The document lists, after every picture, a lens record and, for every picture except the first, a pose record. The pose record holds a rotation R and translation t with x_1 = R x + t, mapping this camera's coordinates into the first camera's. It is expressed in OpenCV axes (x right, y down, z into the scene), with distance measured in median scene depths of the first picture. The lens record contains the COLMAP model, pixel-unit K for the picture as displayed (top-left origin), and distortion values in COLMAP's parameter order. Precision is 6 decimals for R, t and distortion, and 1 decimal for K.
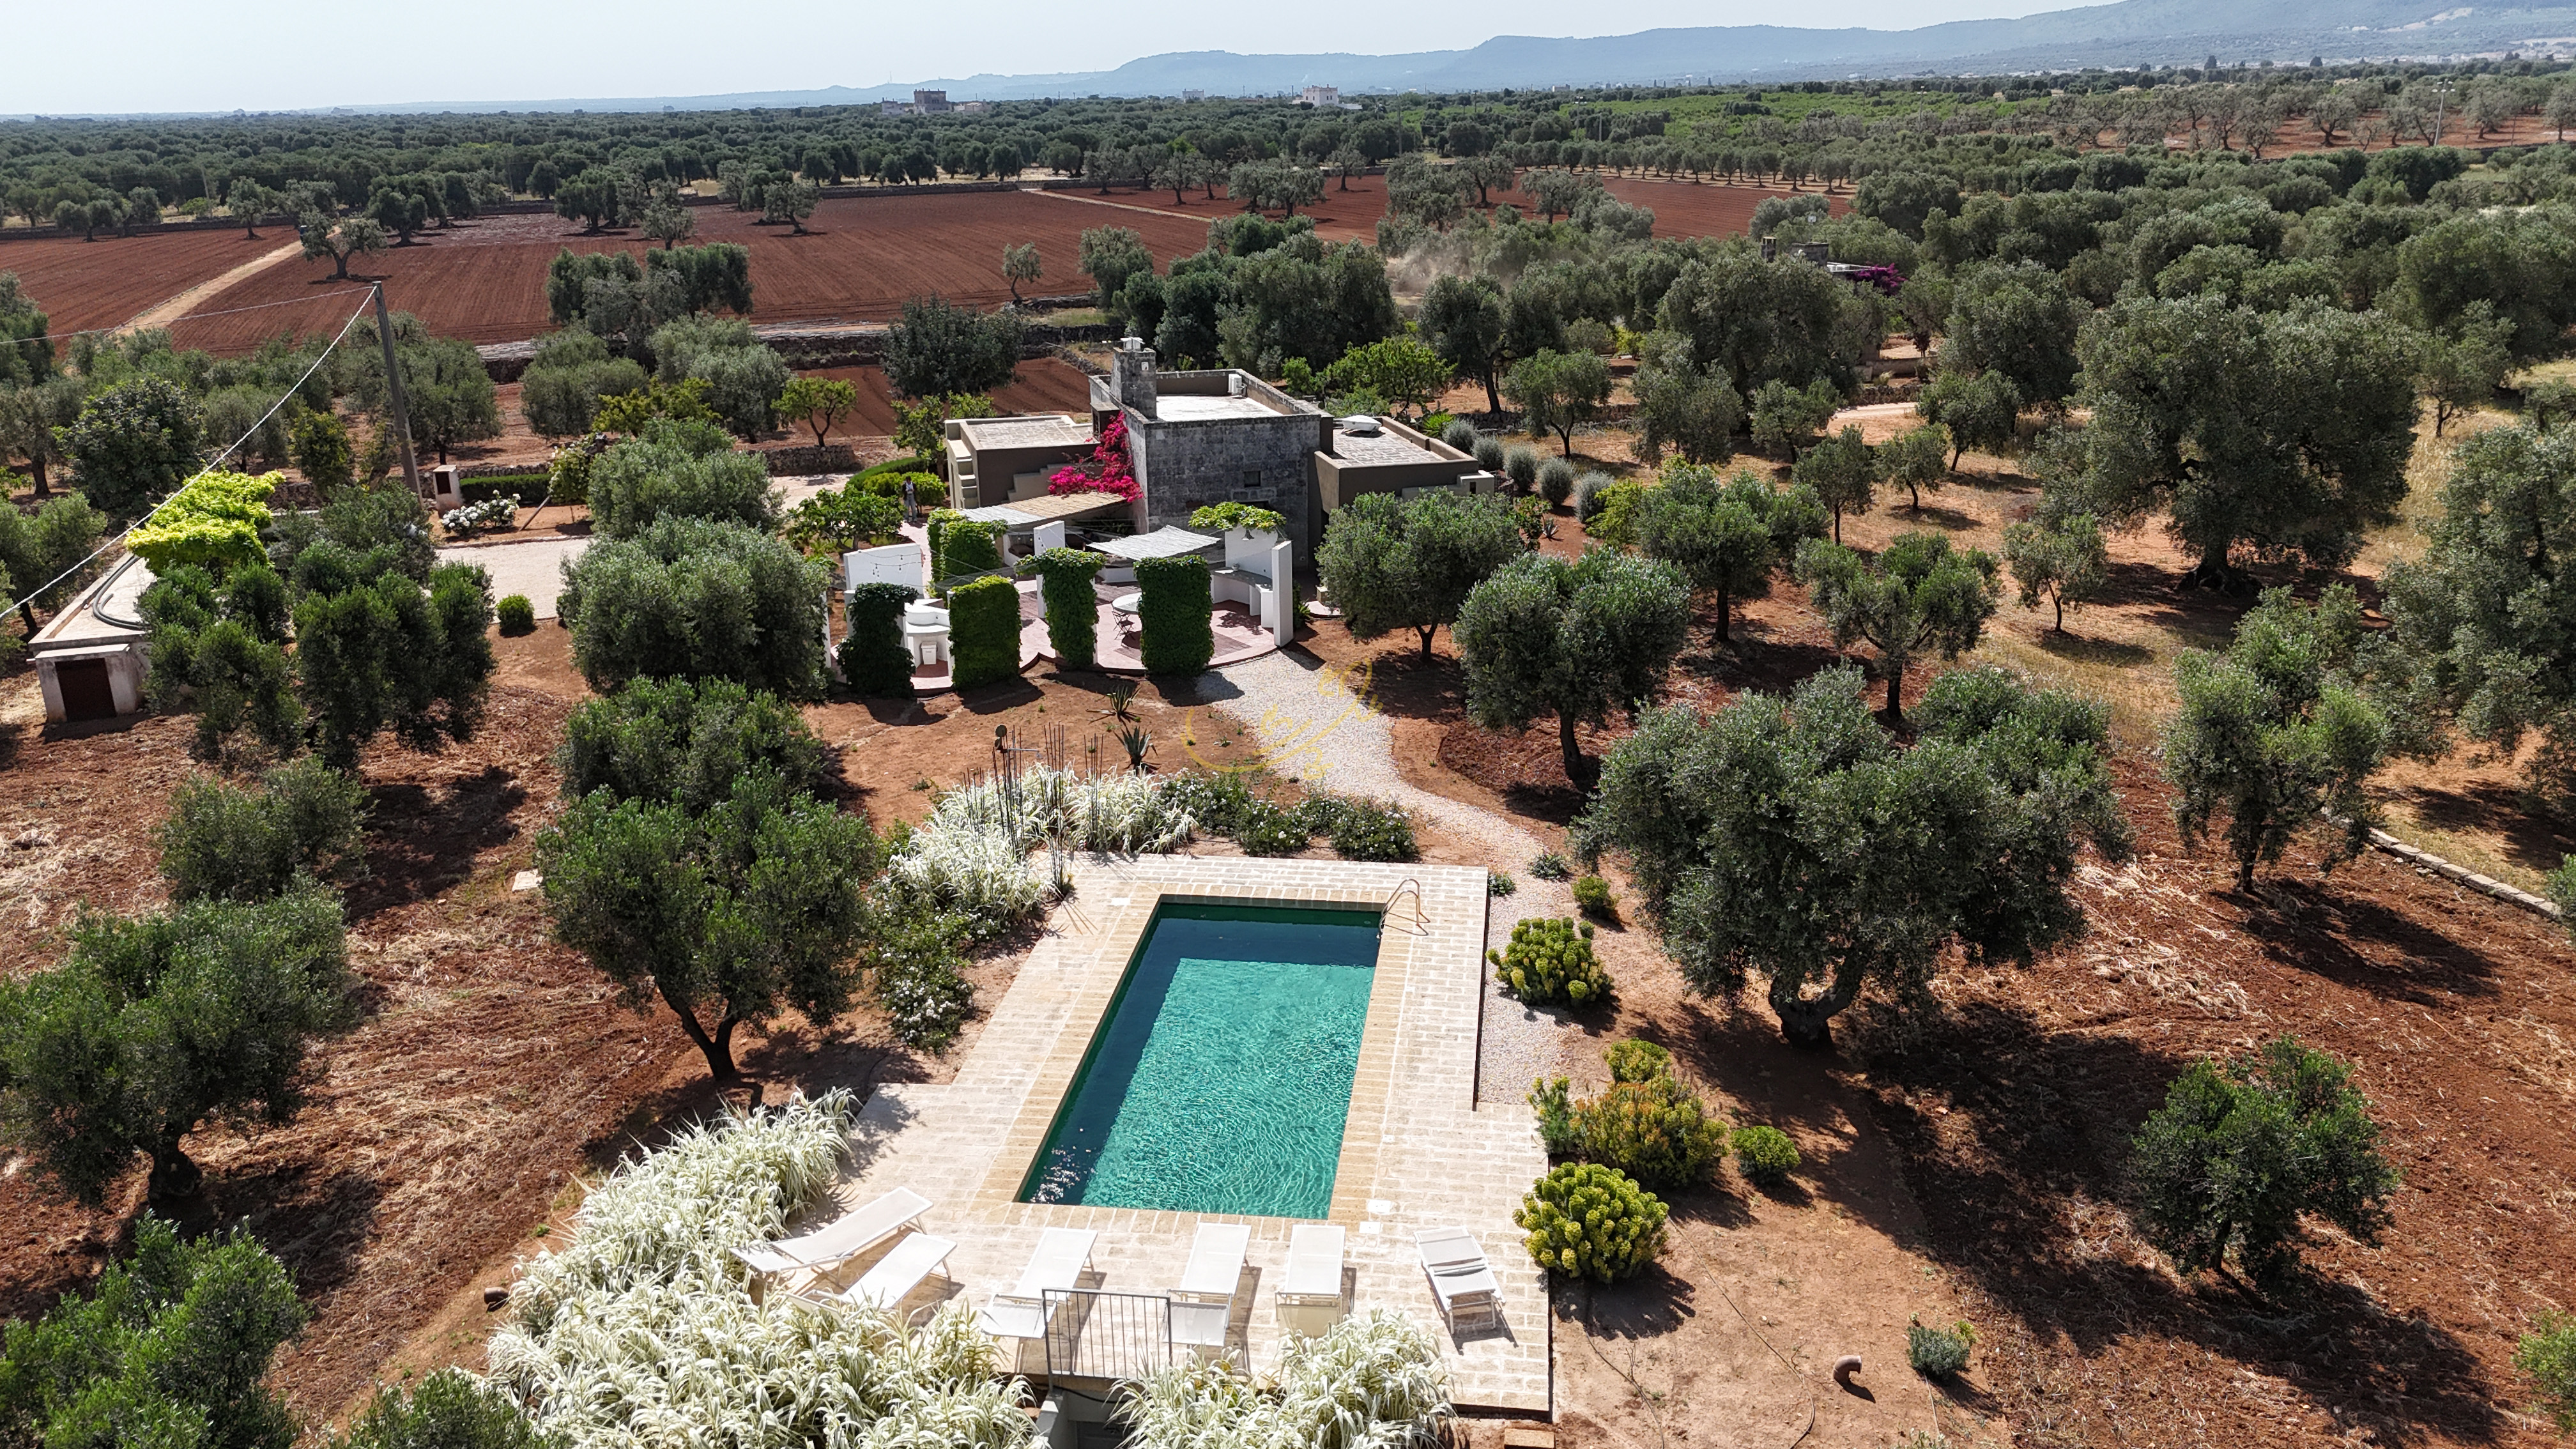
lens RADIAL K [[1892.4, 0, 1288.0], [0, 1892.4, 724.5], [0, 0, 1]] dist [0.087381, -0.084592]
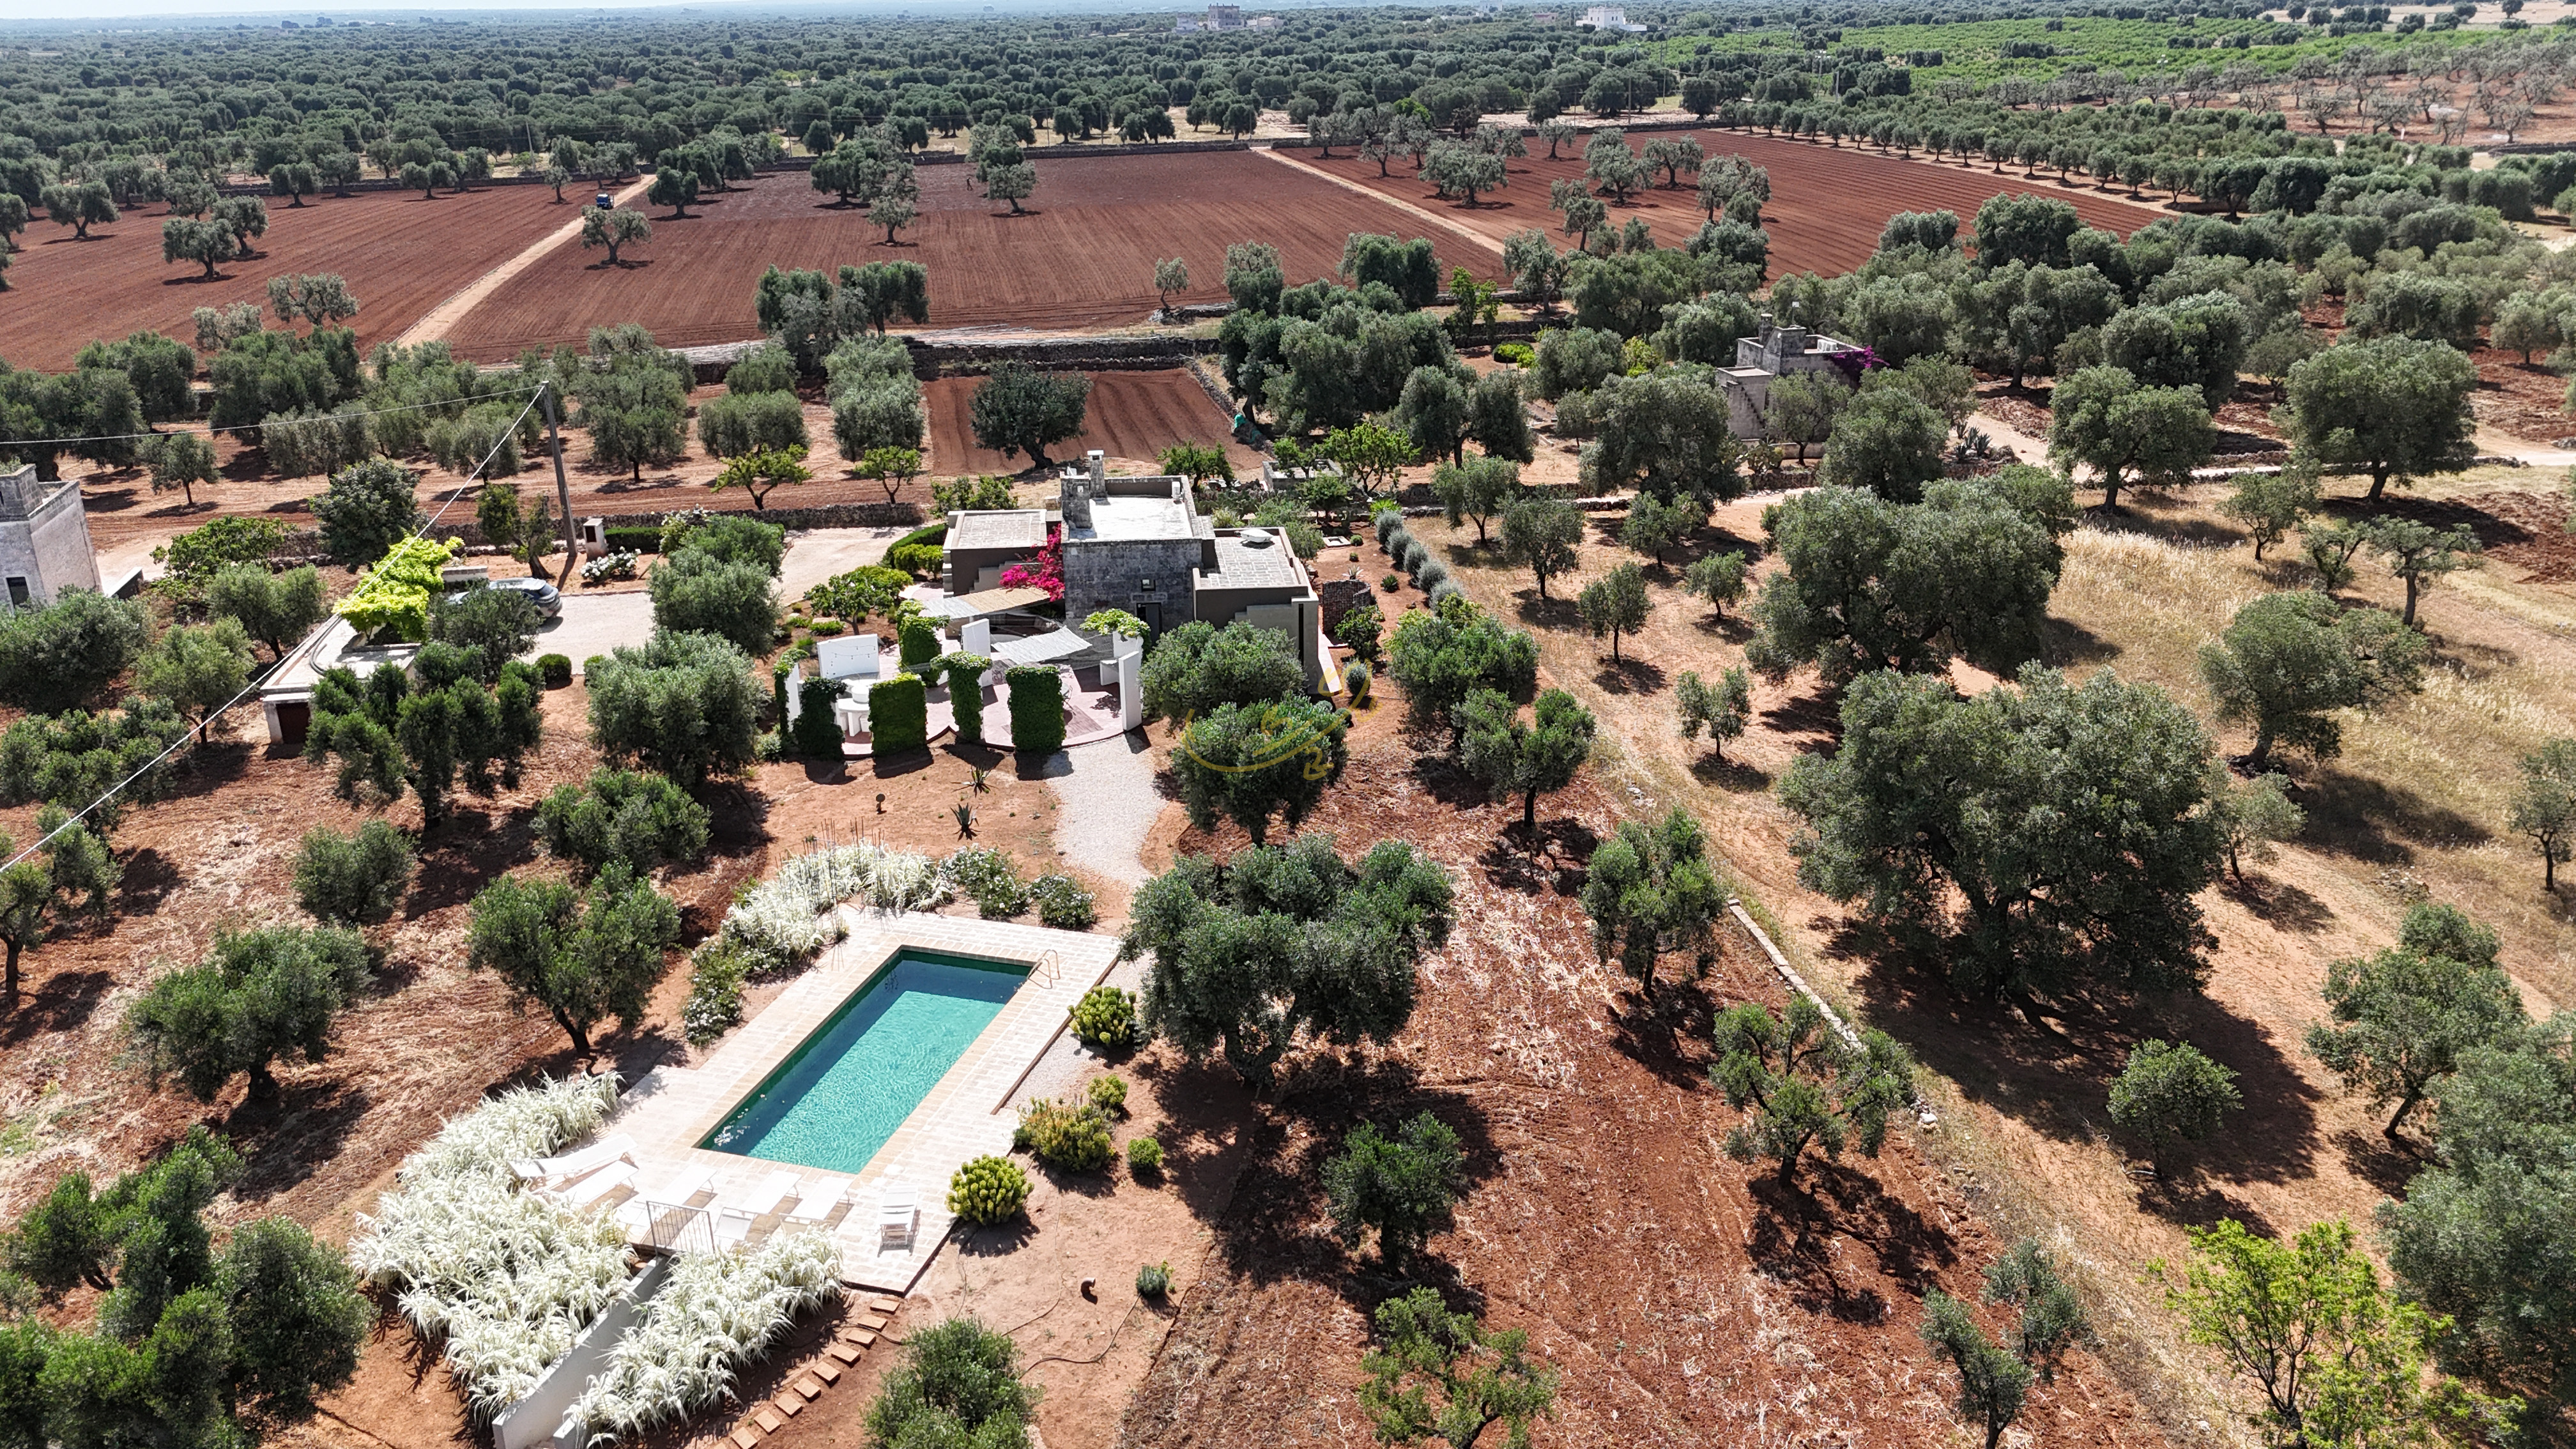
lens RADIAL K [[1895.4, 0, 1288.0], [0, 1895.4, 724.5], [0, 0, 1]] dist [0.078968, -0.084930]
pose [[0.987995, 0.058164, -0.143119, 0.309165], [-0.051251, 0.997355, 0.051532, -0.124297], [0.145738, -0.043578, 0.988363, -0.307744]]
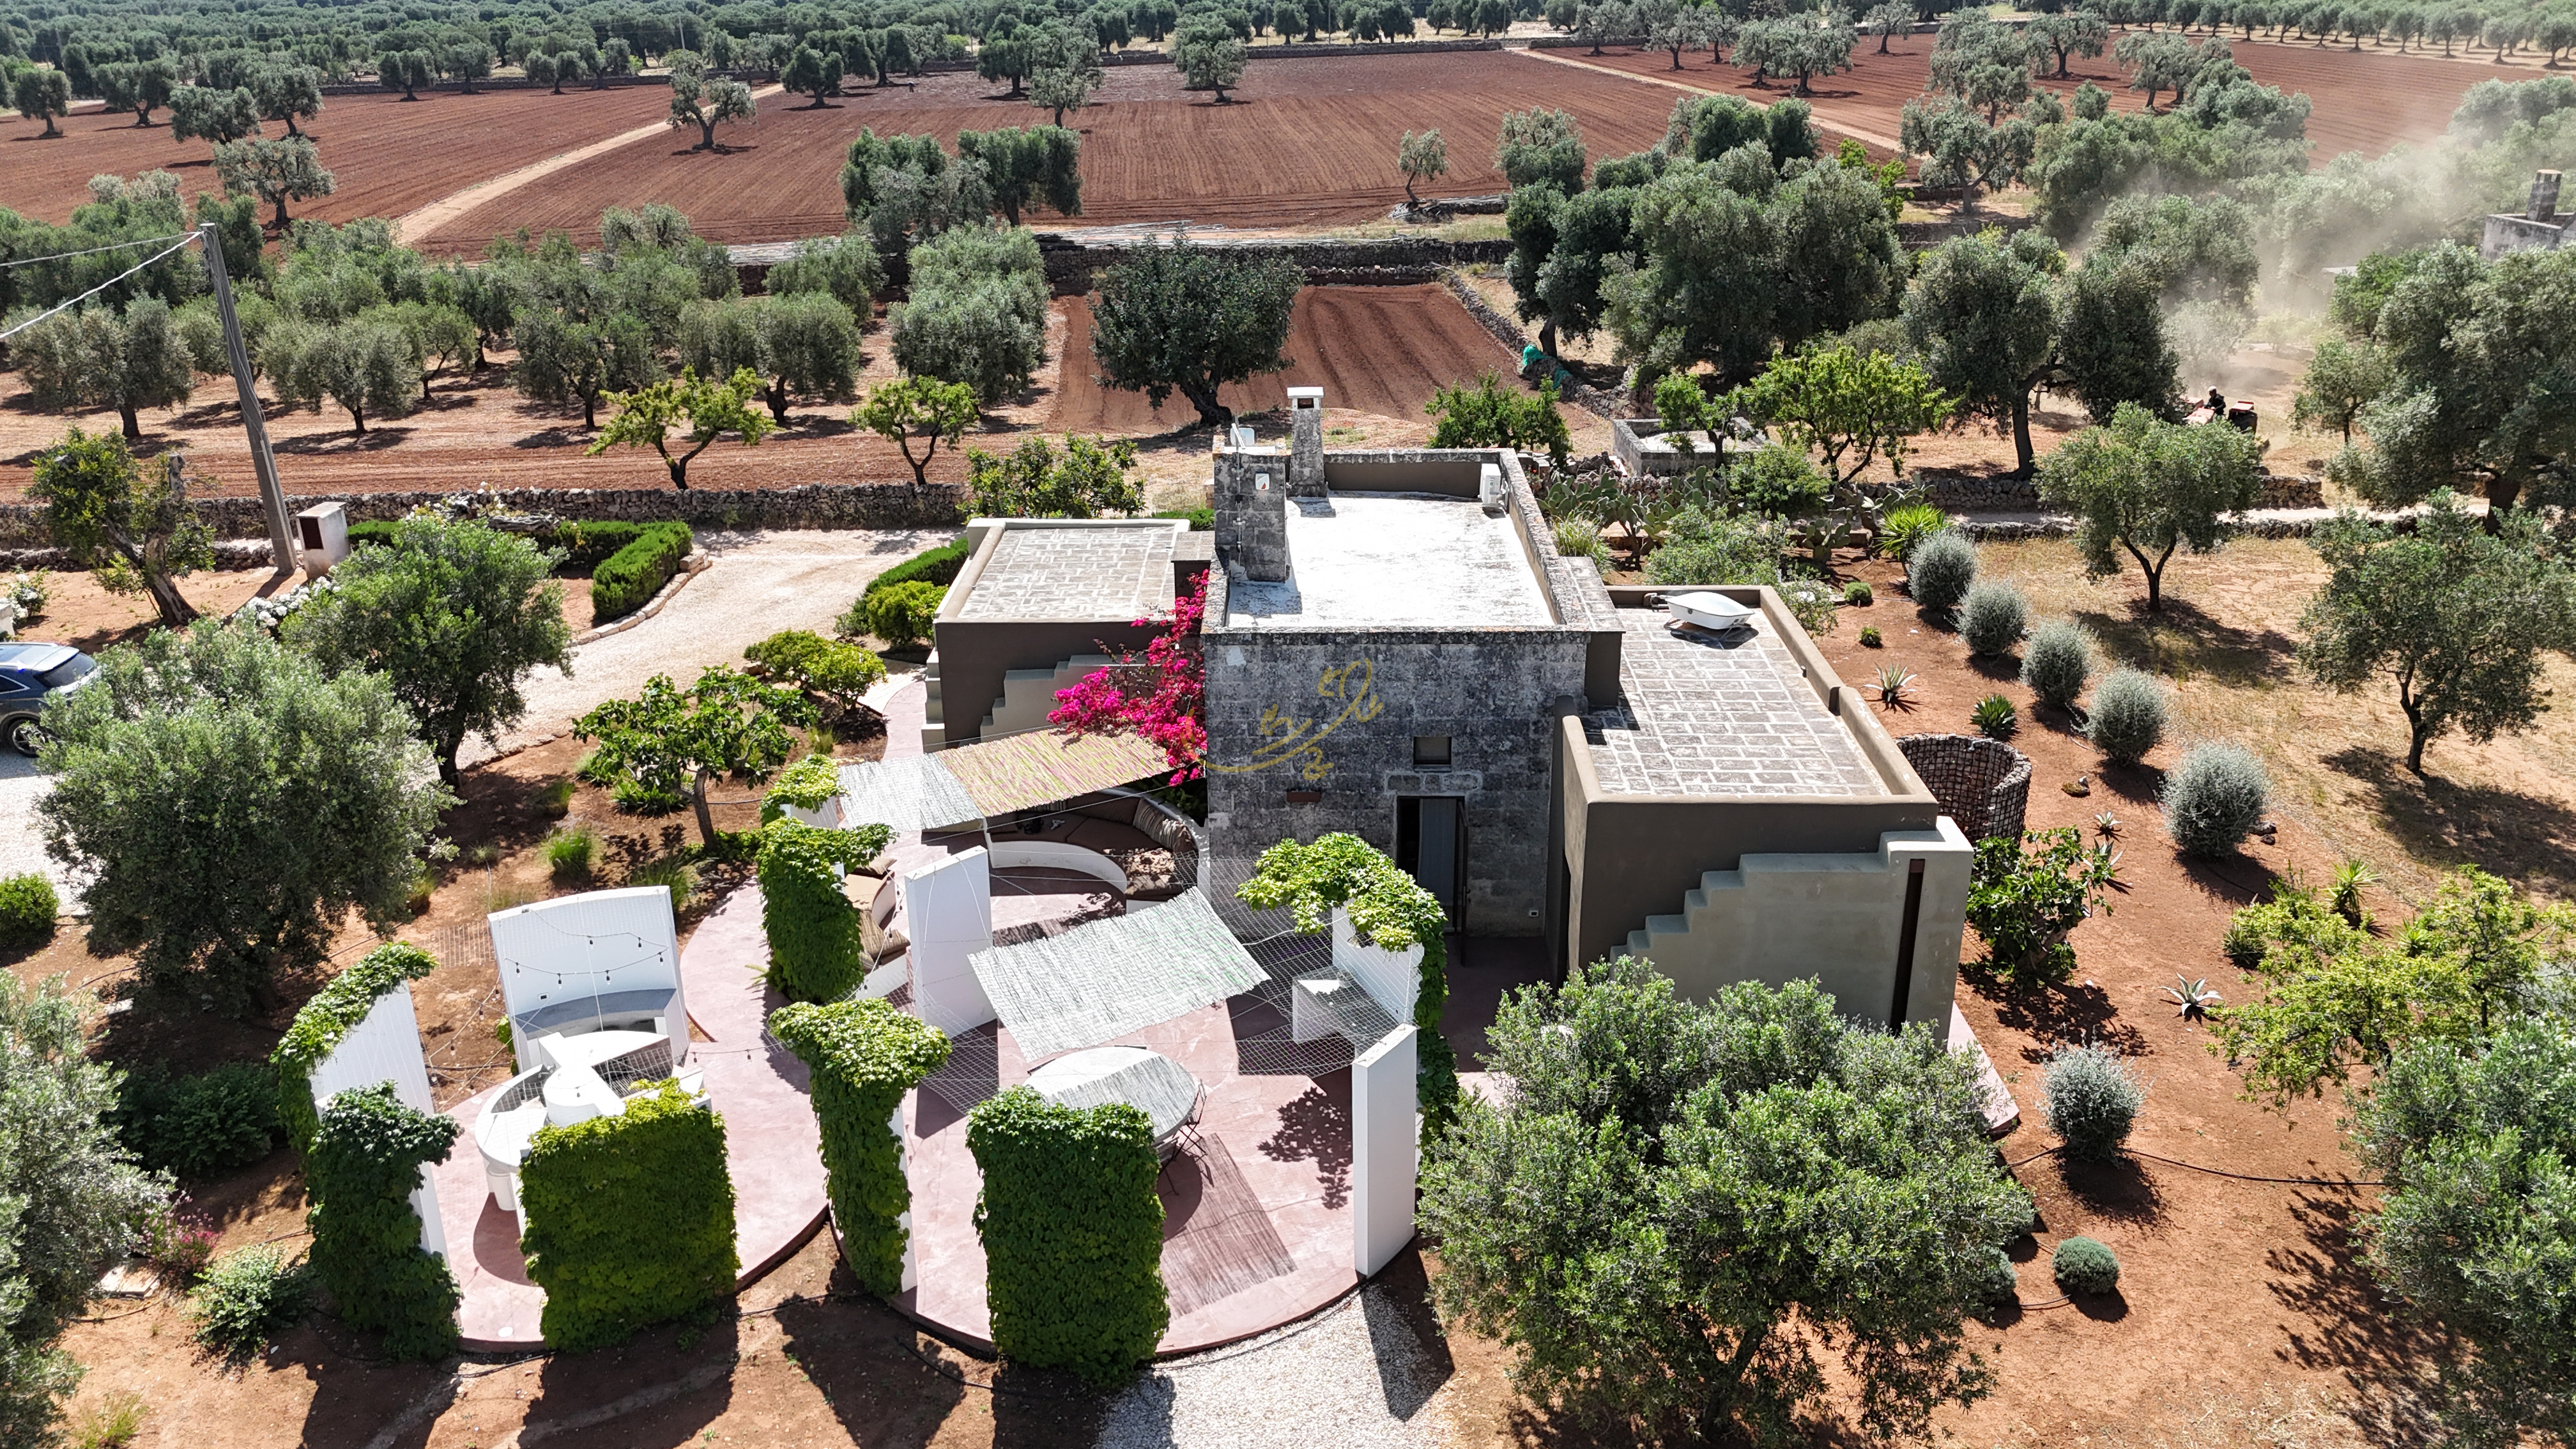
lens RADIAL K [[1895.4, 0, 1288.0], [0, 1895.4, 724.5], [0, 0, 1]] dist [0.078968, -0.084930]
pose [[0.964567, 0.101406, -0.243571, 0.071034], [-0.084130, 0.993211, 0.080340, -0.199814], [0.250064, -0.057002, 0.966550, 0.623090]]
